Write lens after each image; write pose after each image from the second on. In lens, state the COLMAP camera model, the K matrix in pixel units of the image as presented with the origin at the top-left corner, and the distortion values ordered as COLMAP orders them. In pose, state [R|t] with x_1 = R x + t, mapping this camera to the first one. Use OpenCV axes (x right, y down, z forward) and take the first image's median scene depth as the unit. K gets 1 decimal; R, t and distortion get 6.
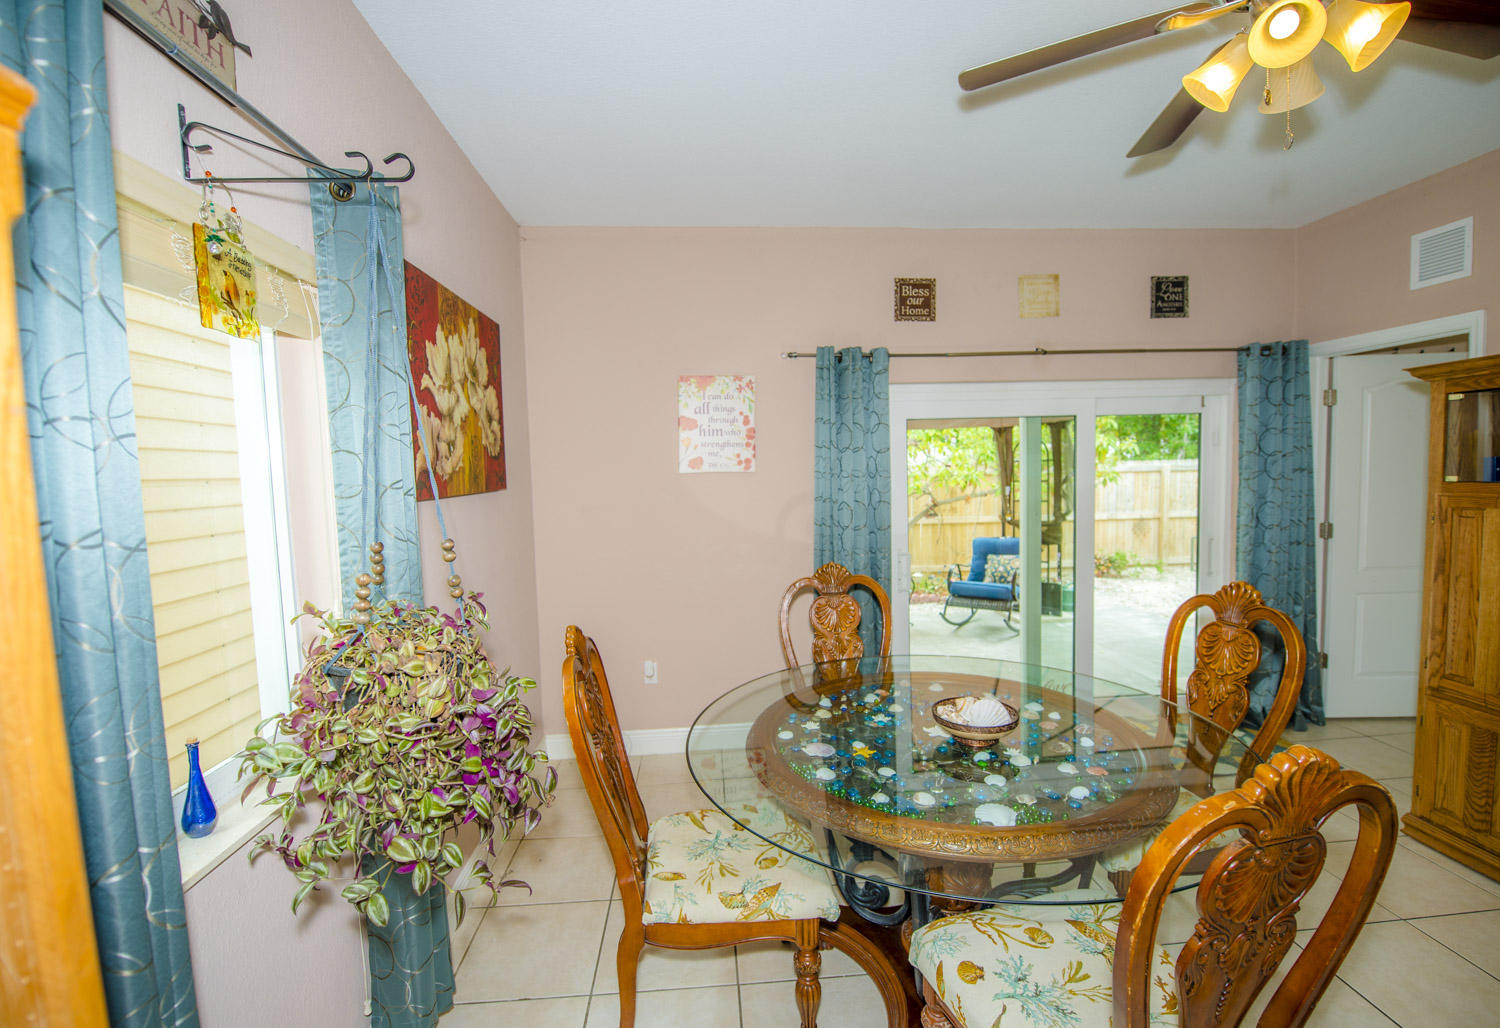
lens RADIAL K [[643.5, 0, 750.0], [0, 643.5, 514.0], [0, 0, 1]] dist [-0.001652, -0.009246]
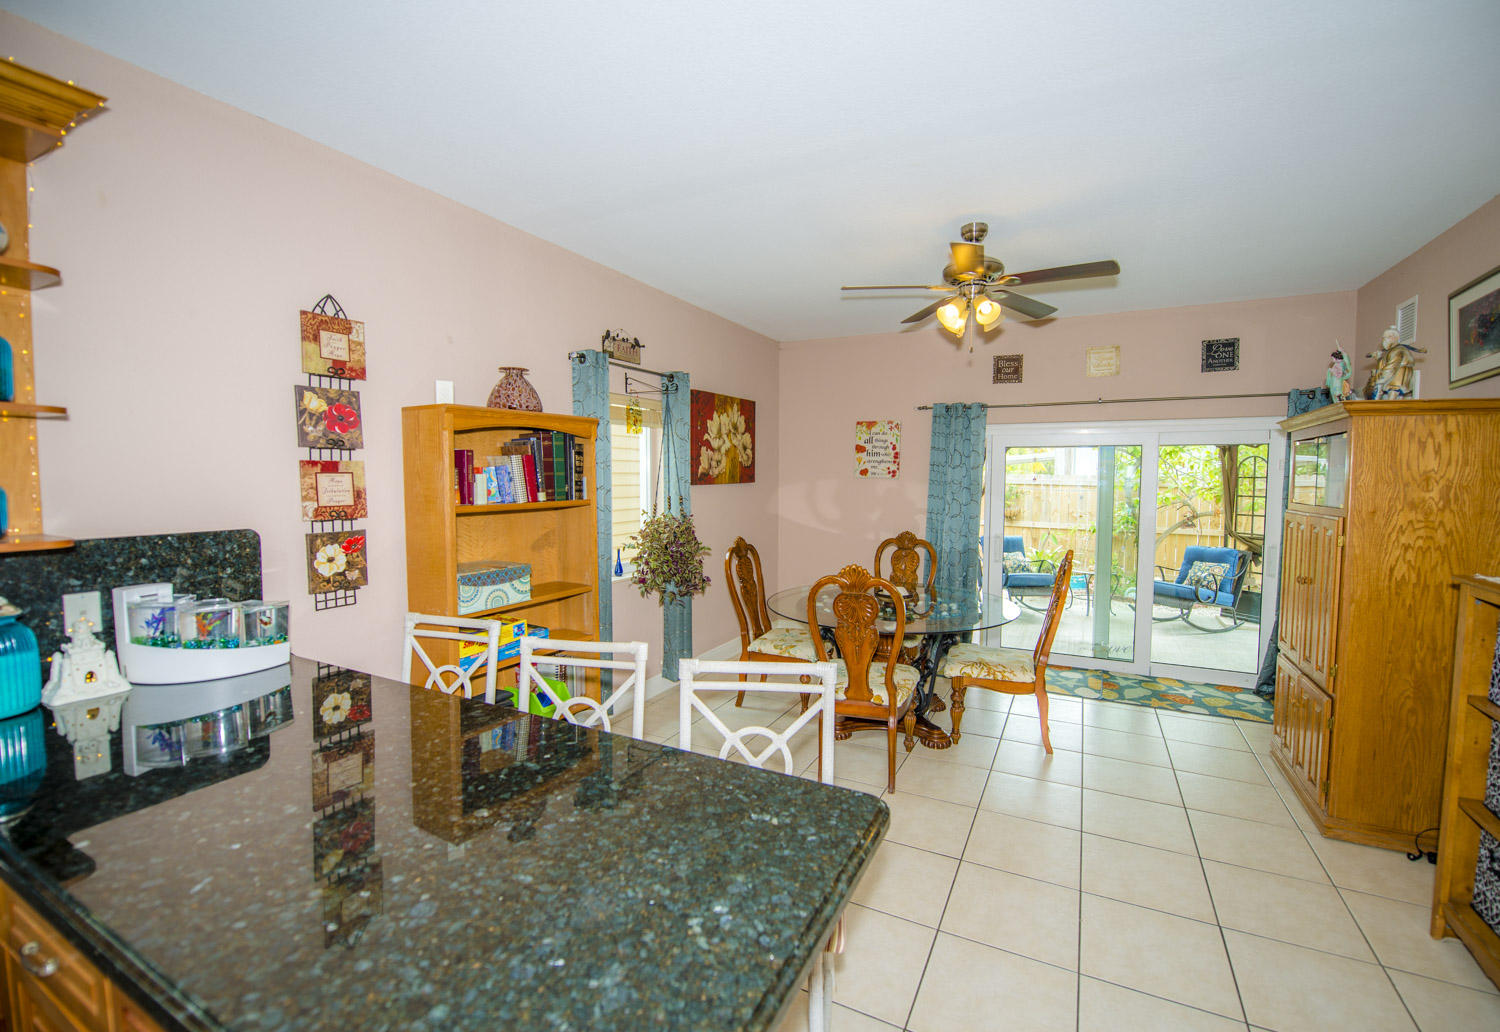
lens RADIAL K [[636.4, 0, 791.4], [0, 636.4, 510.3], [0, 0, 1]] dist [-0.000200, -0.000034]
pose [[0.870218, 0.061679, -0.488791, 0.577028], [-0.064037, 0.997876, 0.011911, 0.013747], [0.488488, 0.020935, 0.872319, -0.558621]]
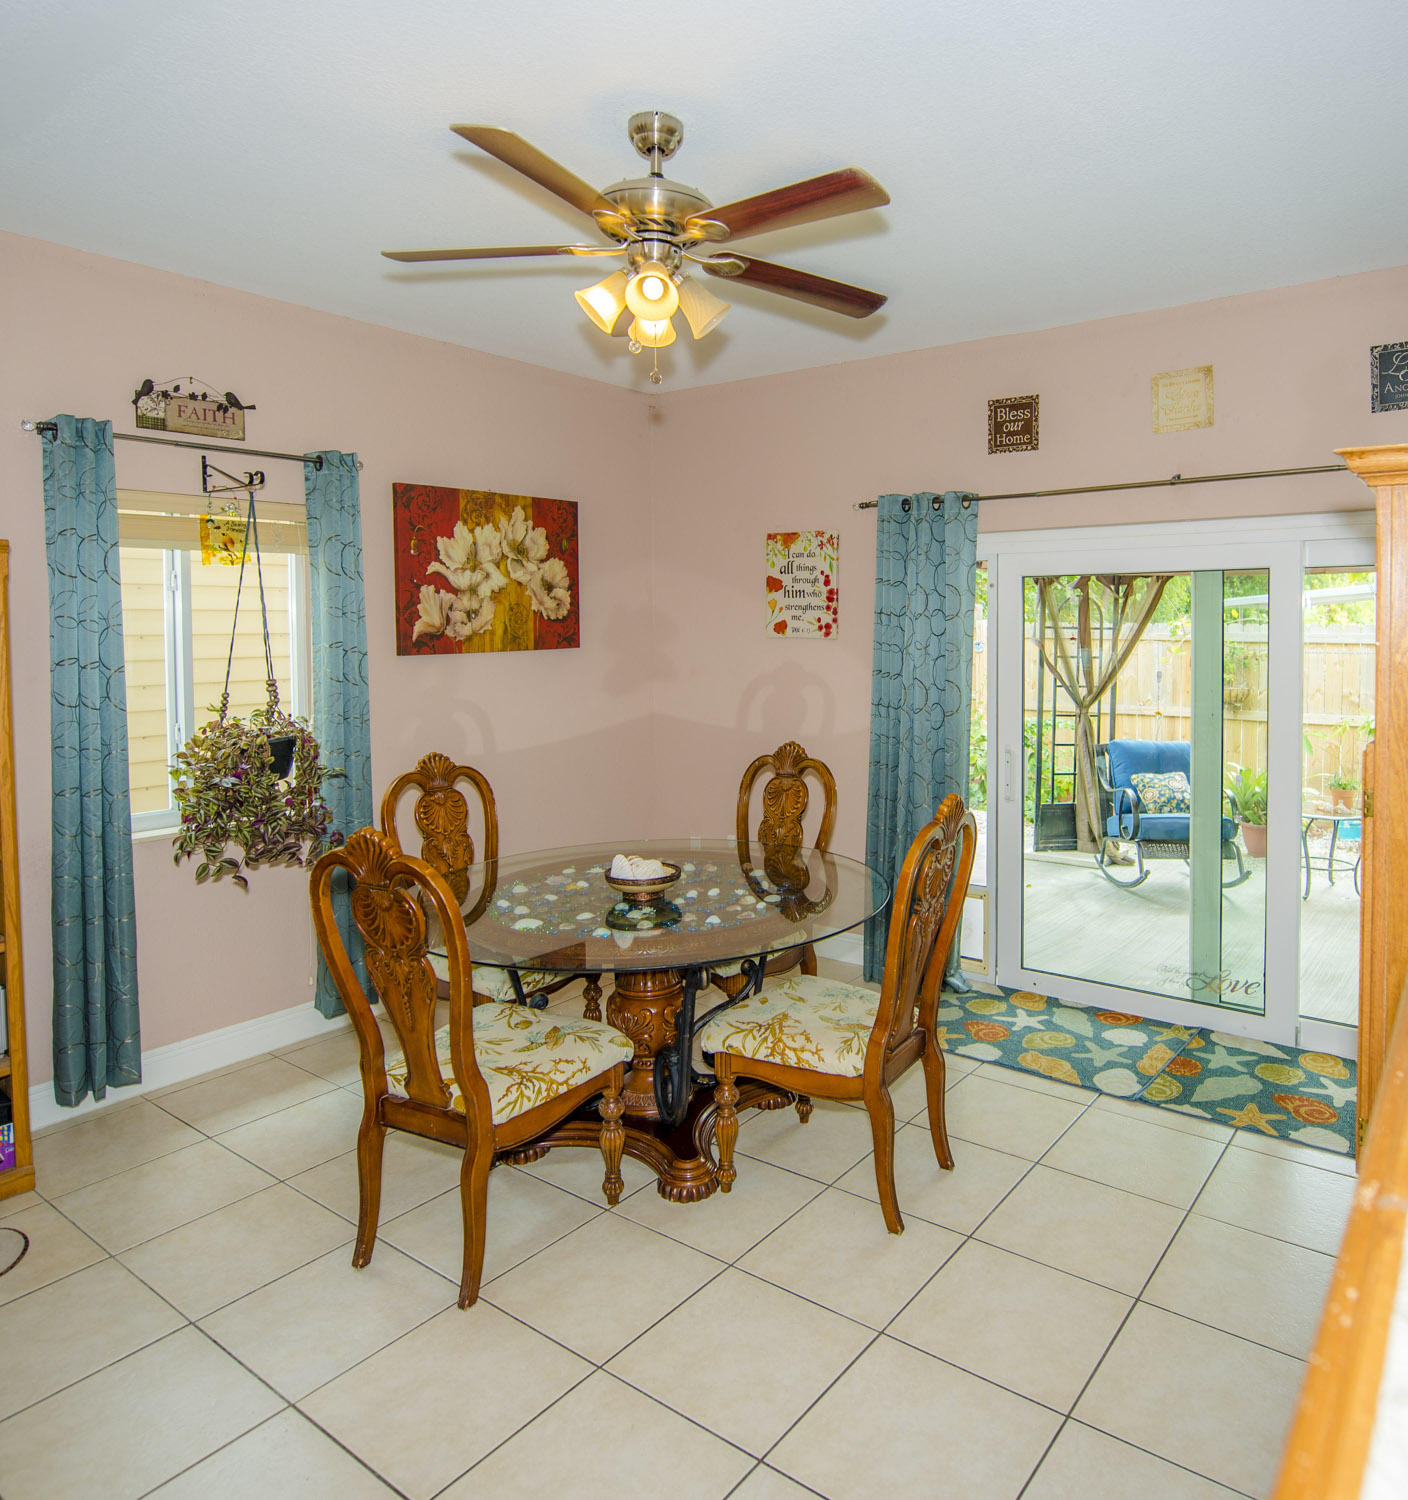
lens RADIAL K [[1041.6, 0, 840.1], [0, 1041.6, 653.0], [0, 0, 1]] dist [0.005594, -0.000344]
pose [[0.783589, 0.042299, -0.619838, 0.901427], [-0.059421, 0.998208, -0.007000, -0.037082], [0.618431, 0.042316, 0.784699, -0.107623]]
